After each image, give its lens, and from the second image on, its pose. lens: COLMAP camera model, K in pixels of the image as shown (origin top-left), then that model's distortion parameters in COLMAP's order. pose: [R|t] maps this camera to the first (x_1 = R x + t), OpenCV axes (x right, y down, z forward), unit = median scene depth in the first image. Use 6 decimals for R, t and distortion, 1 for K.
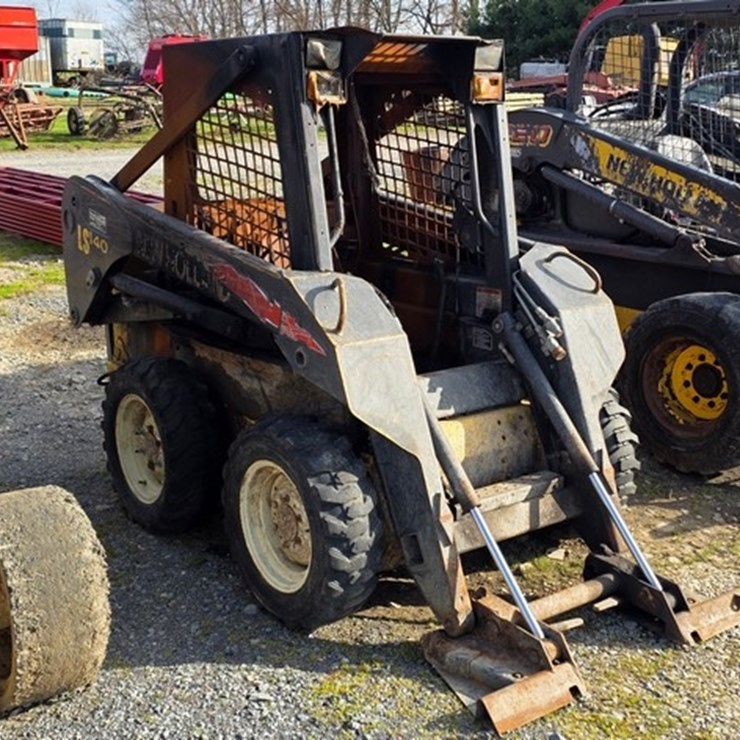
lens RADIAL K [[1081.6, 0, 371.1], [0, 1081.6, 369.7], [0, 0, 1]] dist [0.098022, 0.000000]
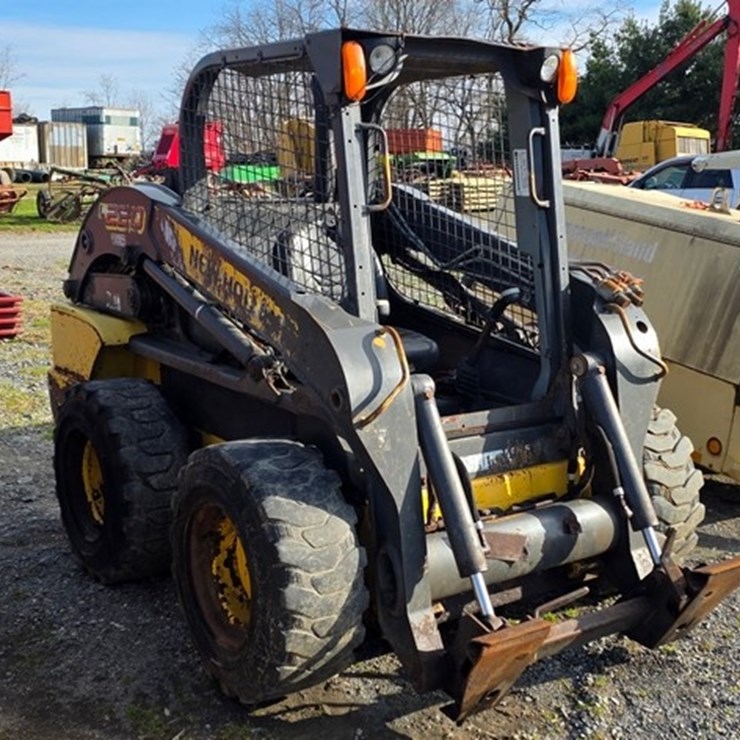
lens RADIAL K [[1081.6, 0, 369.1], [0, 1081.6, 371.0], [0, 0, 1]] dist [0.098022, 0.000000]
pose [[0.998127, 0.014840, -0.059342, 0.083517], [-0.019180, 0.997130, -0.073243, -0.012853], [0.058085, 0.074244, 0.995547, 0.058964]]
